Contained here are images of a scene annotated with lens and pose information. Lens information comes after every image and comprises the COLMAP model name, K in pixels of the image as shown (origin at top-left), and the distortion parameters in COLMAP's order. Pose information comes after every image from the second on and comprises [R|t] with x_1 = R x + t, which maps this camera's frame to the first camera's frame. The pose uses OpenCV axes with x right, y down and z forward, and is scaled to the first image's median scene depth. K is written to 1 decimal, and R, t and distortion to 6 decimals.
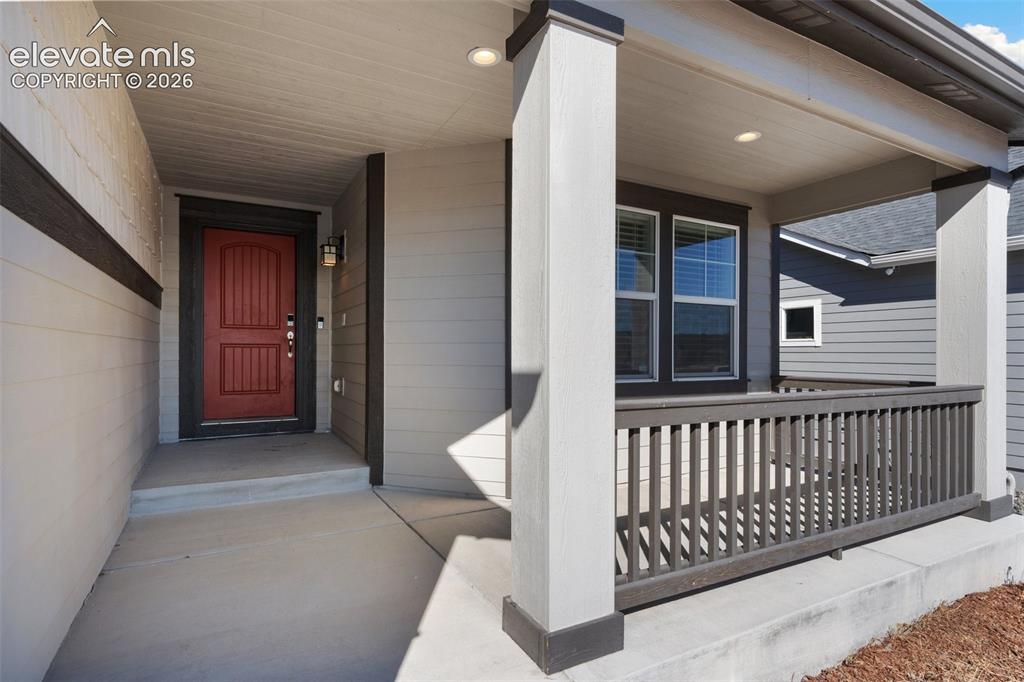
lens RADIAL K [[544.4, 0, 512.0], [0, 544.4, 347.4], [0, 0, 1]] dist [0.001864, 0.001145]
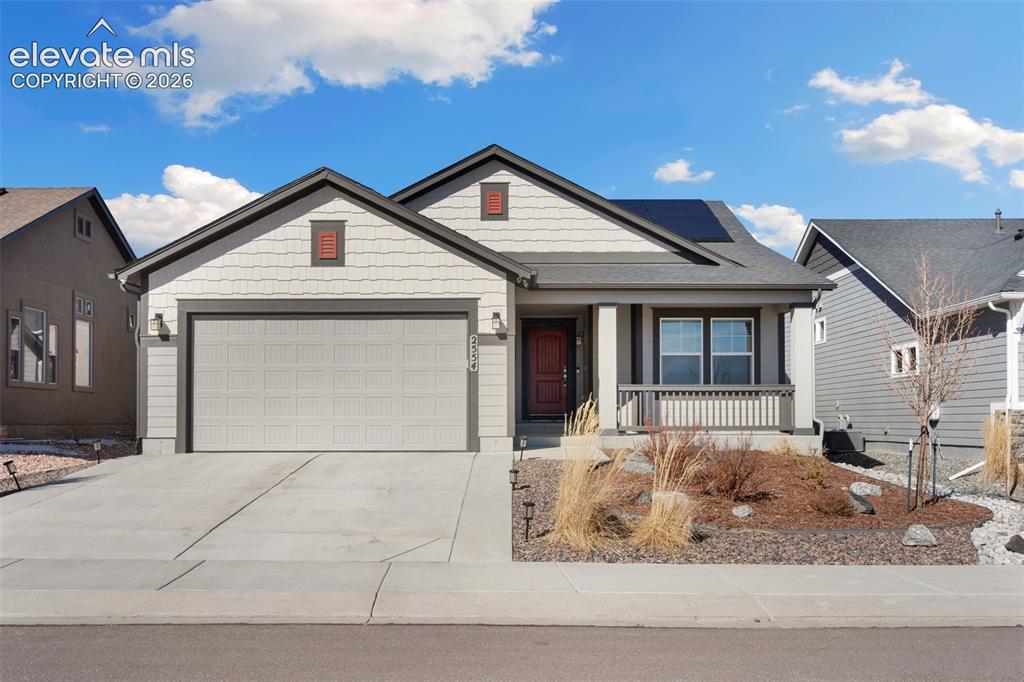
lens RADIAL K [[932.5, 0, 512.5], [0, 932.5, 388.0], [0, 0, 1]] dist [-0.005438, -0.001838]
pose [[0.874488, -0.023672, -0.484469, 1.253098], [0.011728, 0.999548, -0.027670, 0.129970], [0.484905, 0.018516, 0.874371, -2.434306]]
